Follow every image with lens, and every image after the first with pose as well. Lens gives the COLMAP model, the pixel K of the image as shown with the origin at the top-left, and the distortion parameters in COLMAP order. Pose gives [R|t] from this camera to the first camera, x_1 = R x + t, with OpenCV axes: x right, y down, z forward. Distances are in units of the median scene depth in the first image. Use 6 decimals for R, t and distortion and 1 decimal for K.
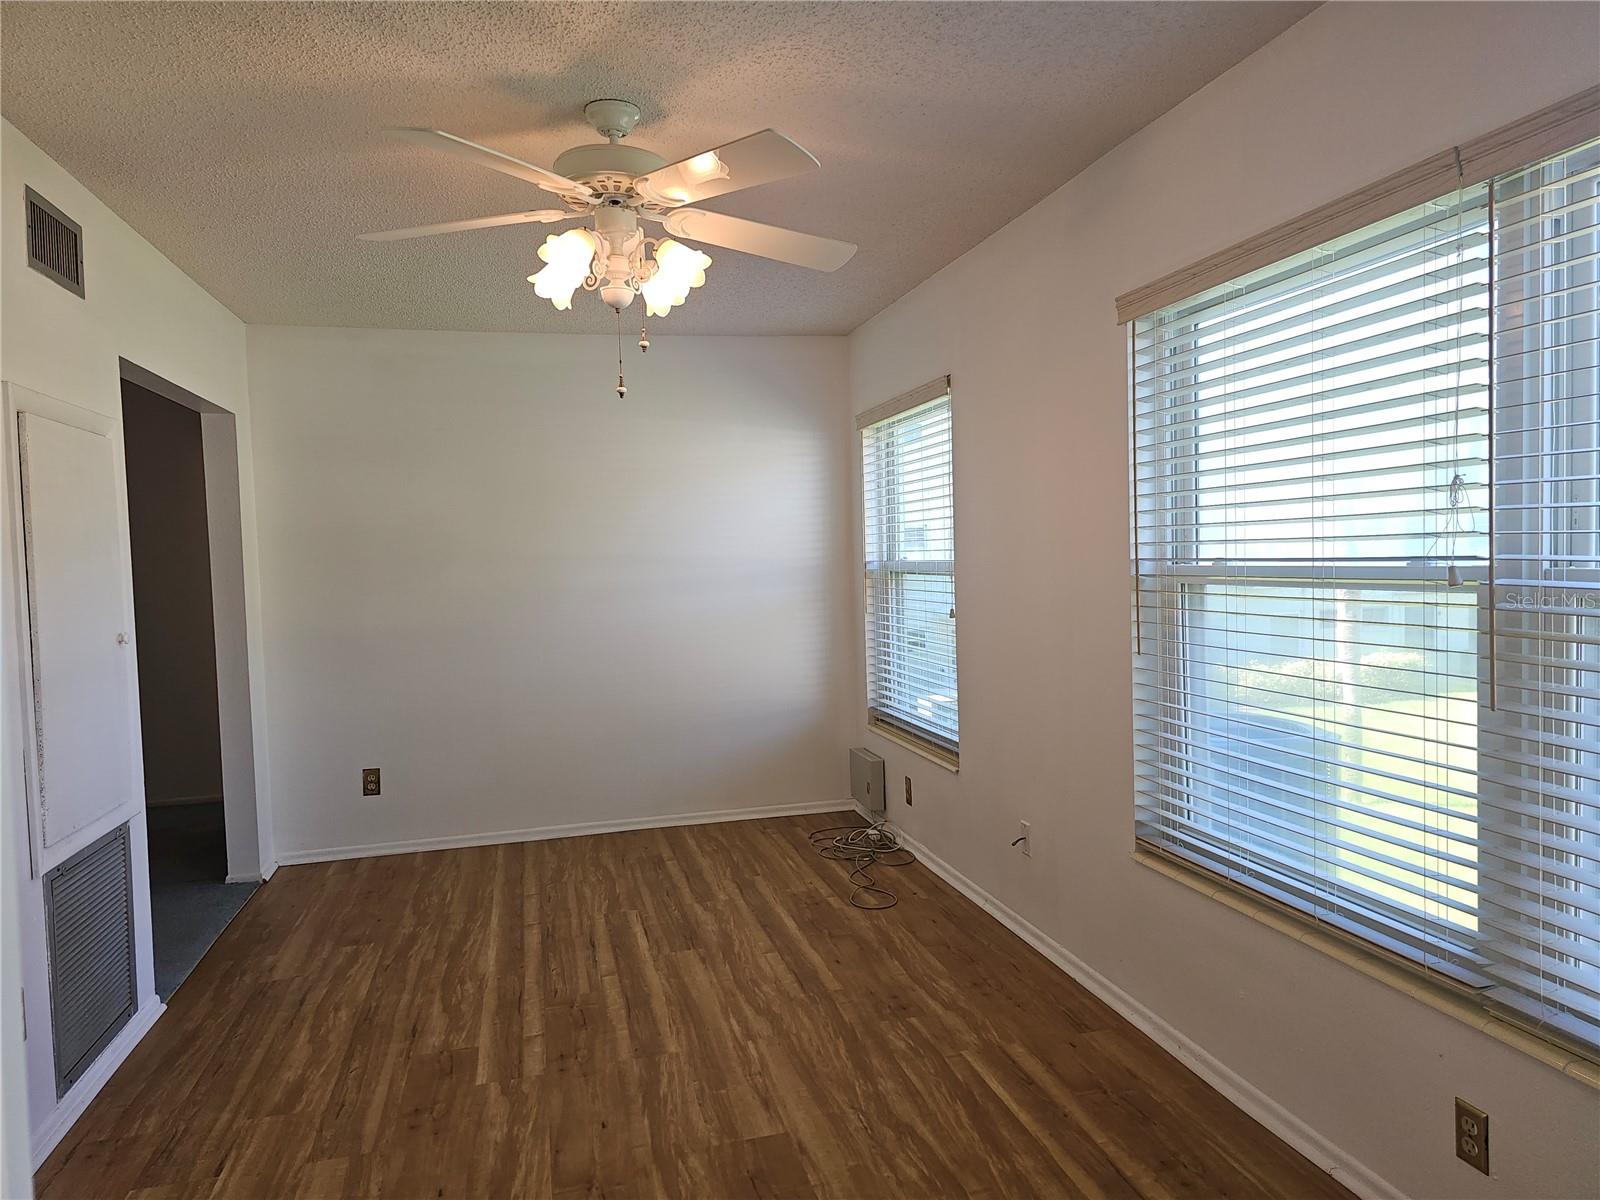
lens RADIAL K [[1061.8, 0, 799.2], [0, 1061.8, 606.4], [0, 0, 1]] dist [0.091487, -0.083272]
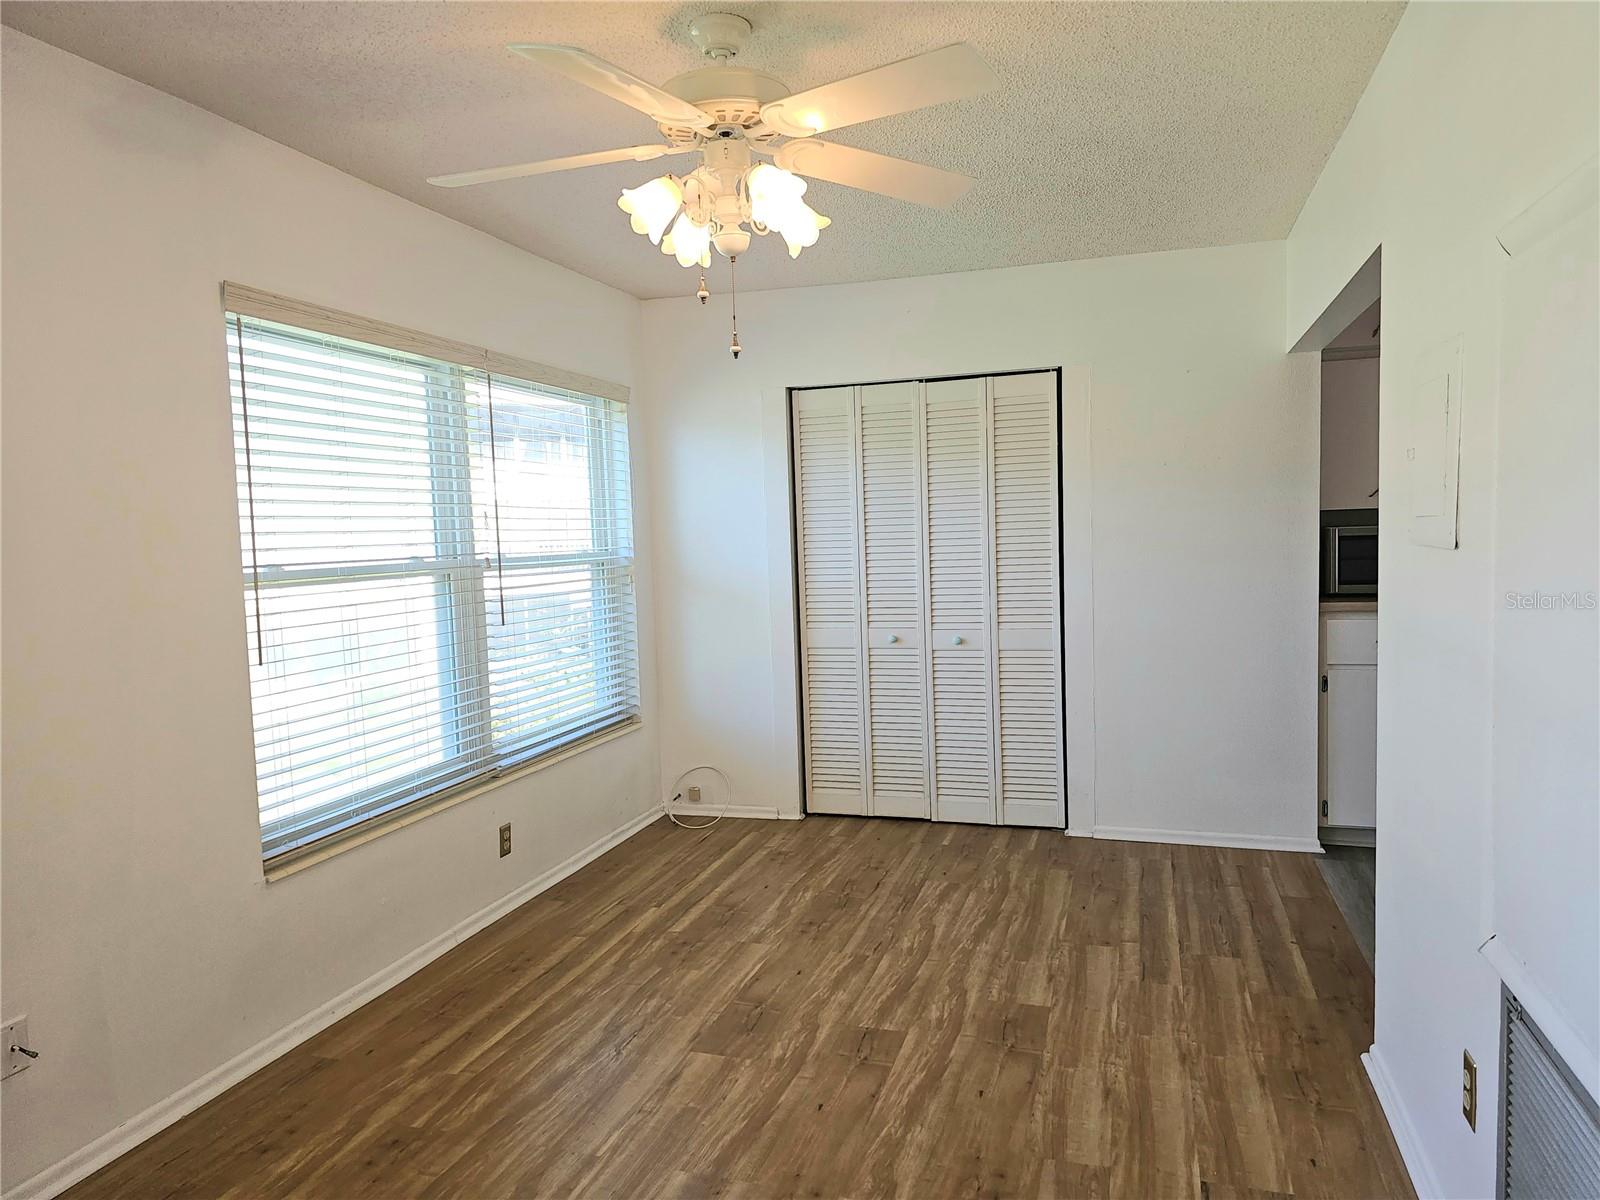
lens RADIAL K [[1060.1, 0, 834.5], [0, 1060.1, 607.5], [0, 0, 1]] dist [0.092536, -0.080356]
pose [[-0.861982, 0.015920, 0.506689, -0.691741], [0.078207, 0.991717, 0.101887, -0.071963], [-0.500870, 0.127452, -0.856087, 1.761565]]
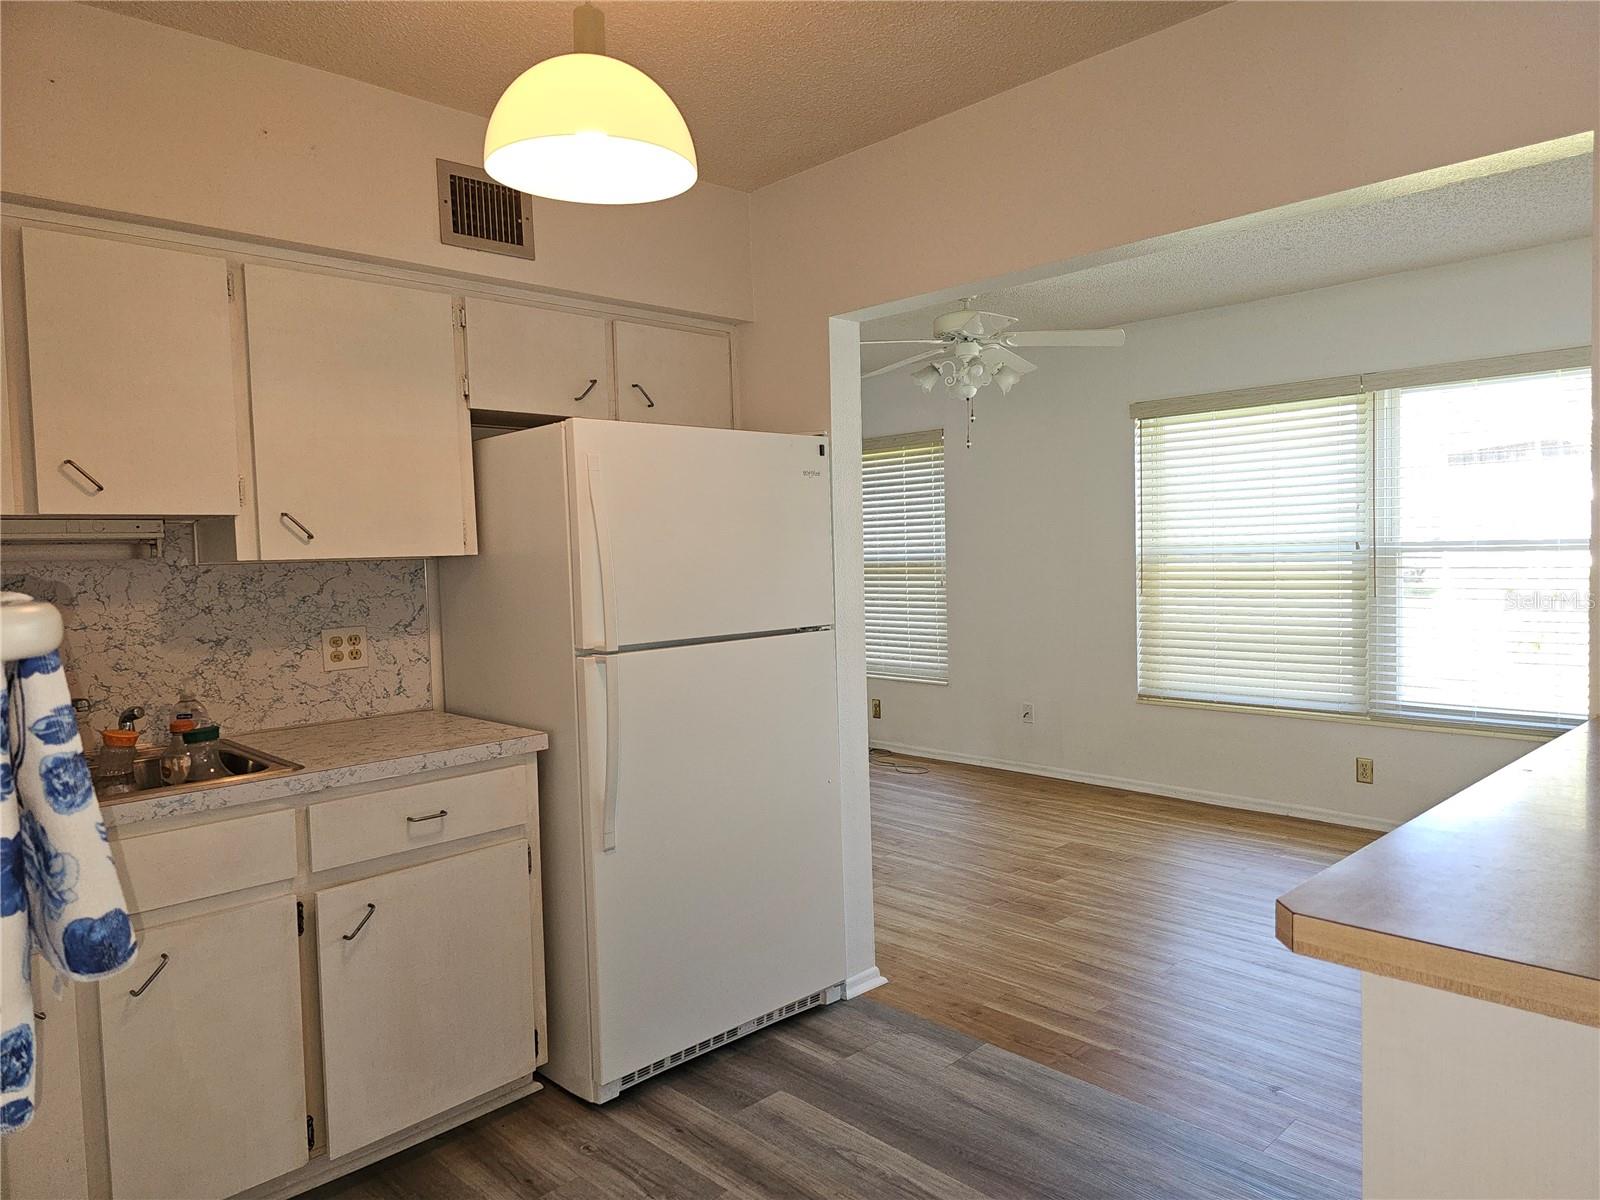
lens RADIAL K [[1061.8, 0, 799.2], [0, 1061.8, 606.4], [0, 0, 1]] dist [0.091487, -0.083272]
pose [[0.866489, -0.019830, 0.498803, -1.308274], [0.023645, 0.999720, -0.001332, 0.060776], [-0.498636, 0.012948, 0.866715, -0.387108]]
